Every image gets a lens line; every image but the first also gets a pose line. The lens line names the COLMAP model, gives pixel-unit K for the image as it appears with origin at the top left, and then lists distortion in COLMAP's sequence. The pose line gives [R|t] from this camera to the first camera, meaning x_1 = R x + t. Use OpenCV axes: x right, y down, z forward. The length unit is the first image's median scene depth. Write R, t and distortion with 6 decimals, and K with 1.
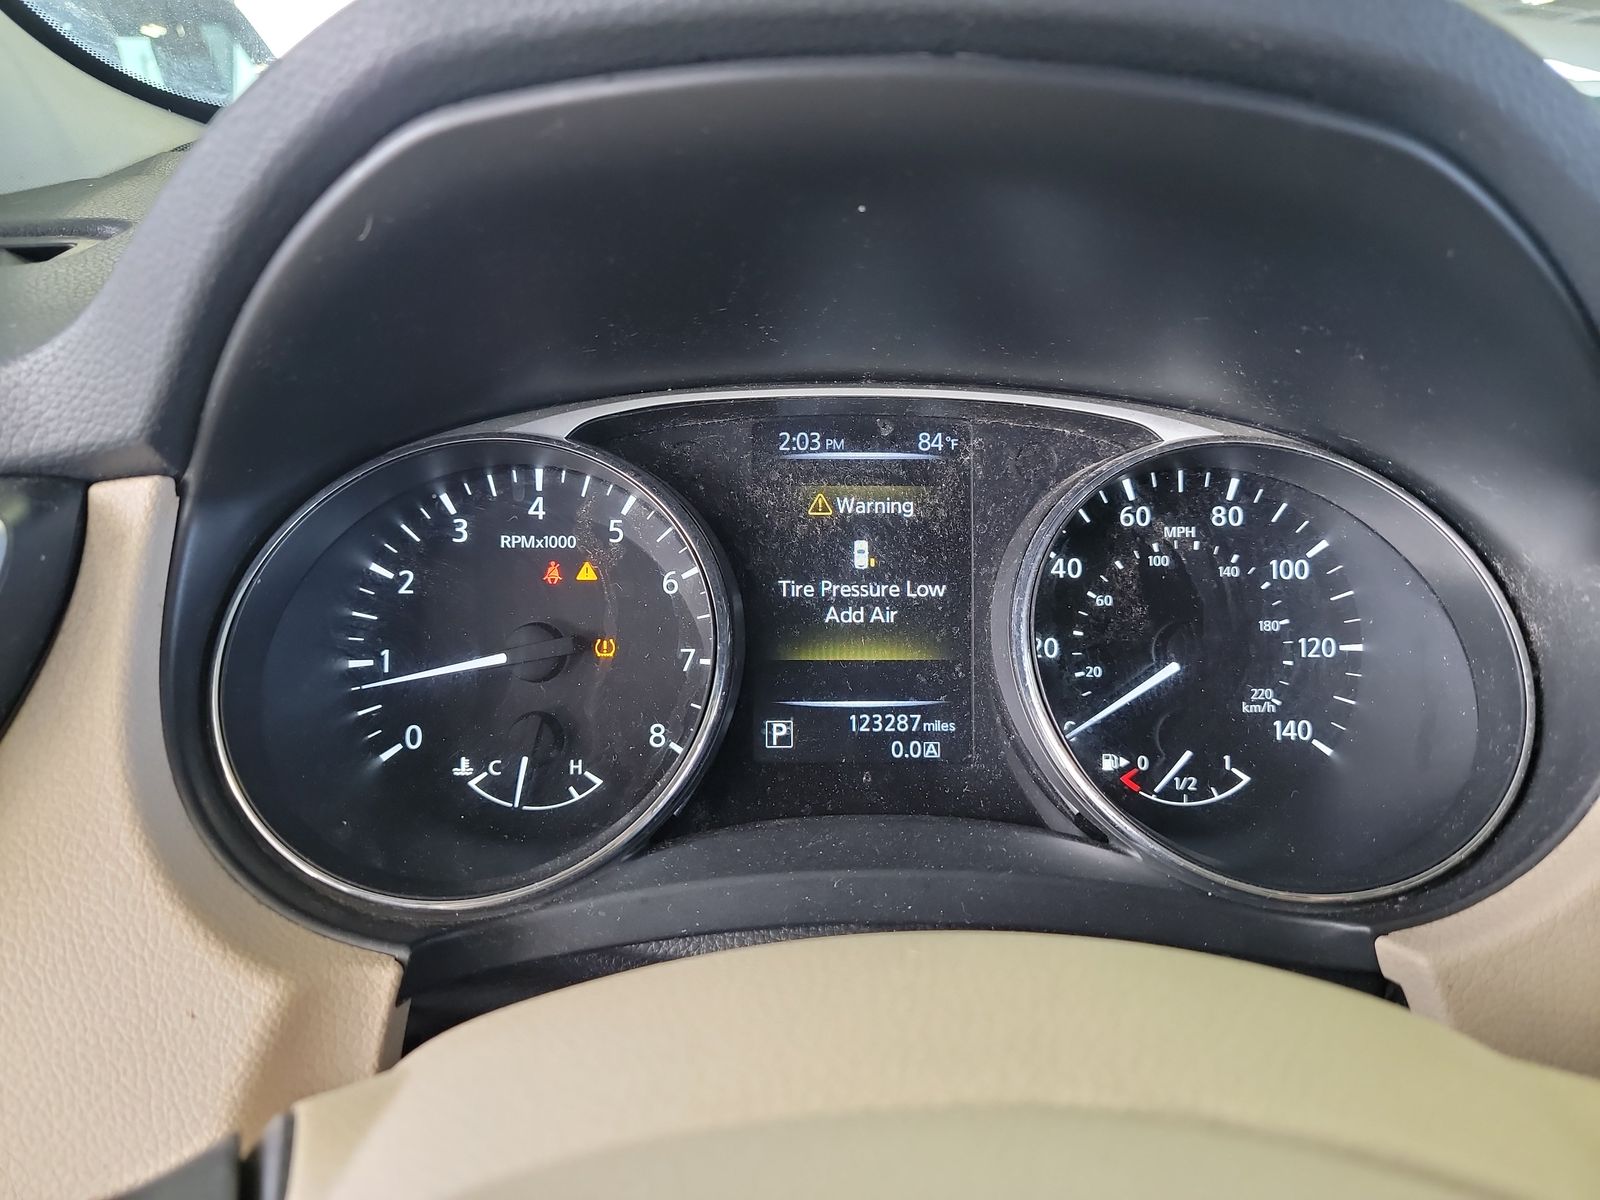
lens RADIAL K [[1103.0, 0, 803.4], [0, 1103.0, 600.7], [0, 0, 1]] dist [0.027545, -0.013211]
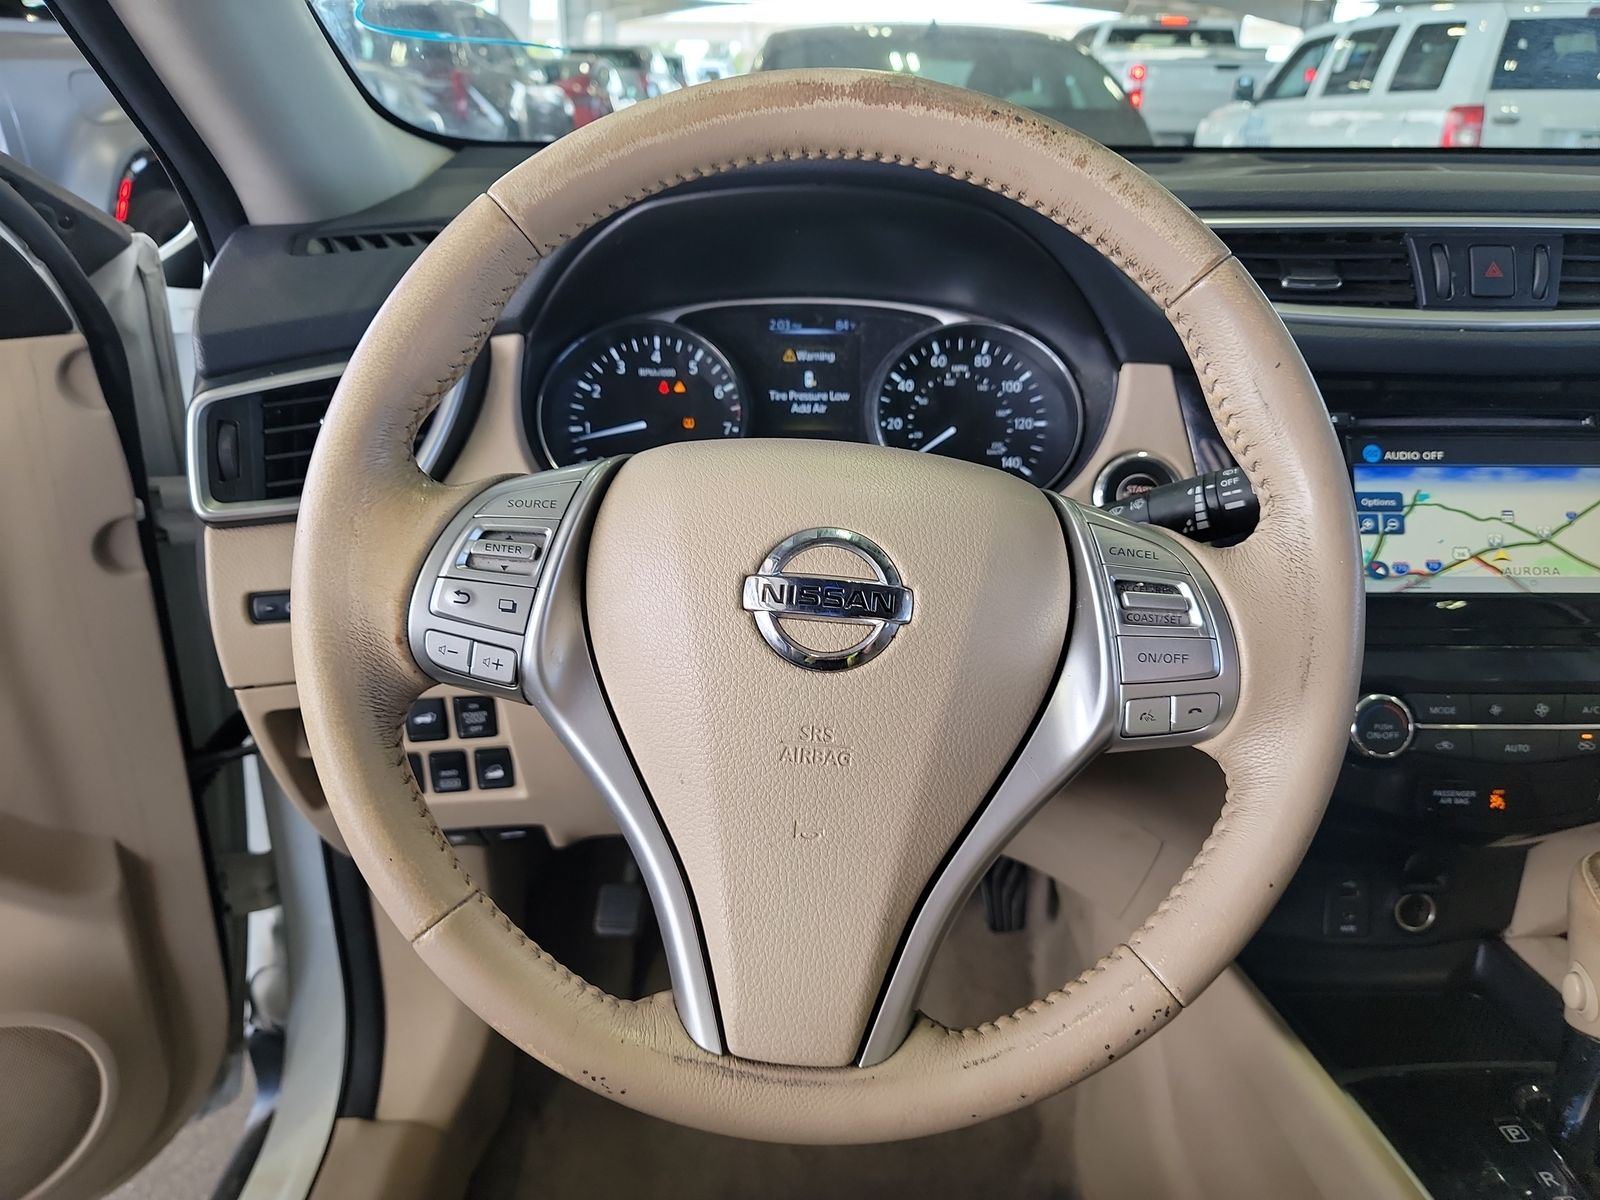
lens RADIAL K [[1103.0, 0, 801.0], [0, 1103.0, 589.6], [0, 0, 1]] dist [0.027545, -0.013211]
pose [[0.999995, -0.001123, 0.002921, 0.030747], [0.000940, 0.998064, 0.062187, 0.228965], [-0.002985, -0.062184, 0.998060, -1.137907]]
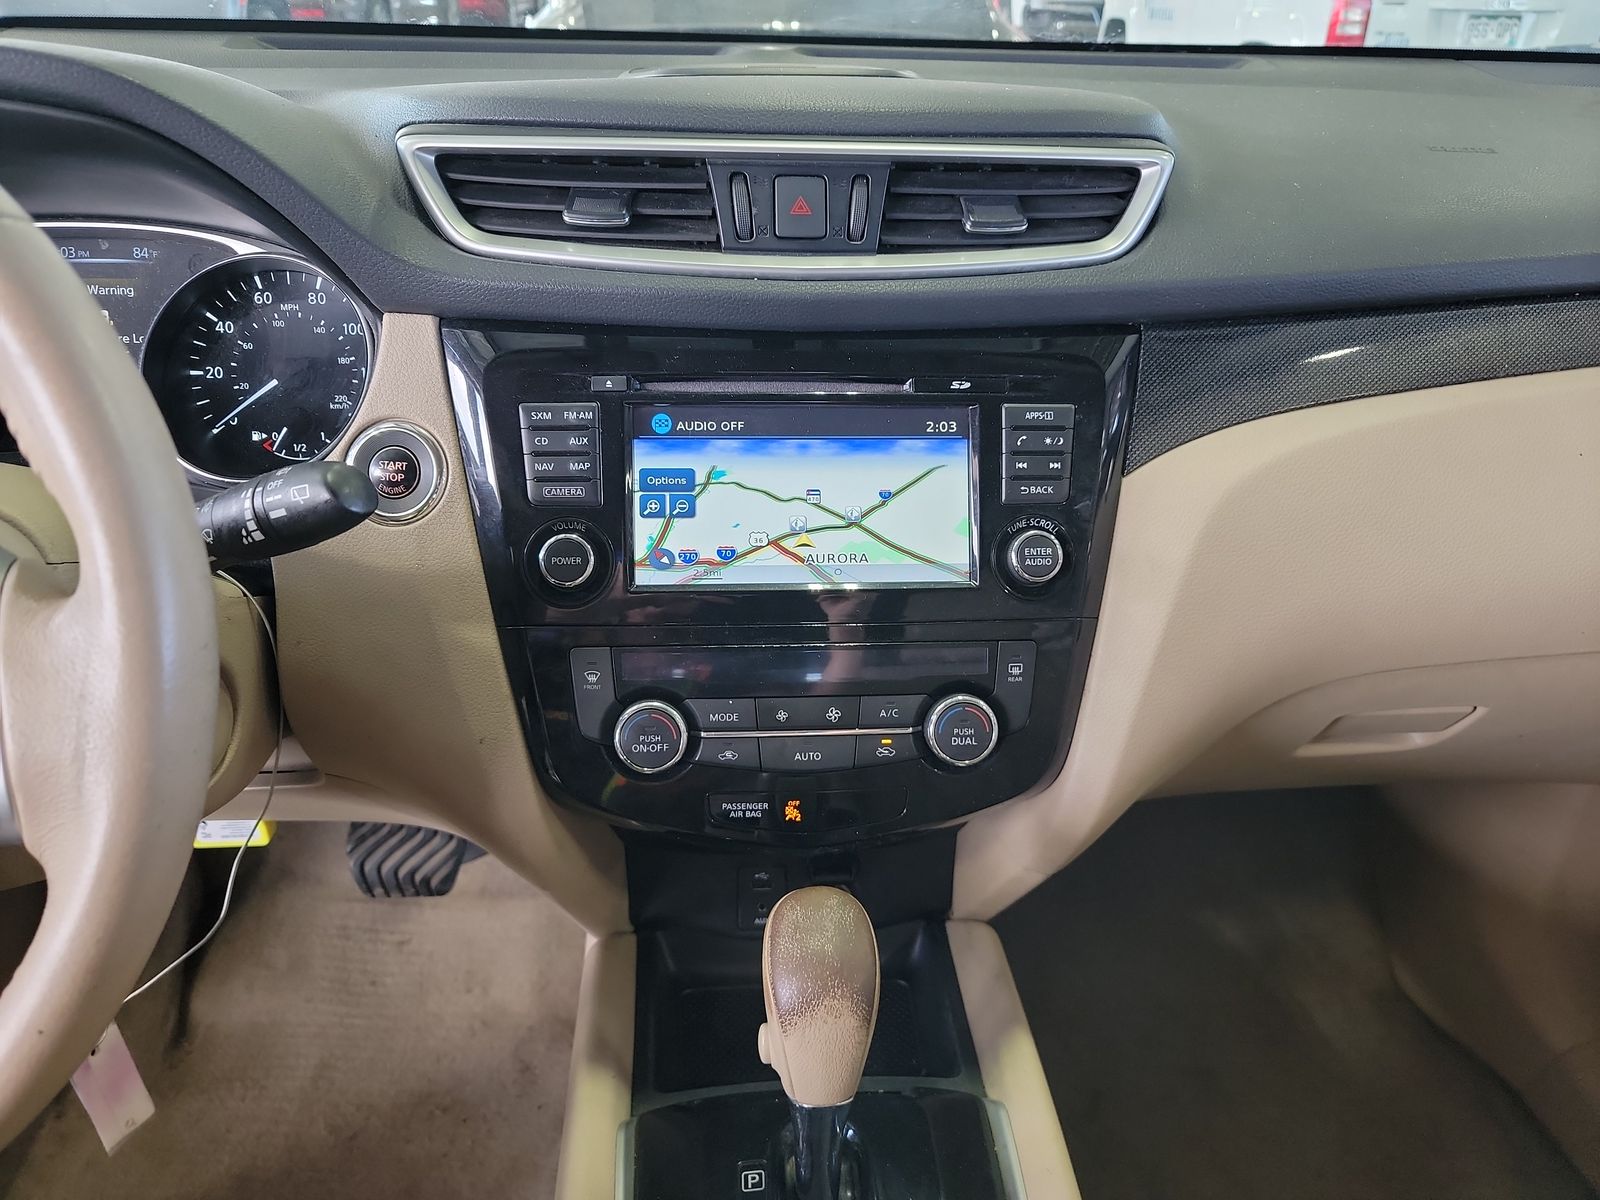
lens RADIAL K [[1103.0, 0, 794.4], [0, 1103.0, 602.9], [0, 0, 1]] dist [0.027545, -0.013211]
pose [[0.998327, -0.012062, 0.056545, 1.057559], [0.002167, 0.985115, 0.171881, 0.103782], [-0.057777, -0.171471, 0.983493, -0.910270]]
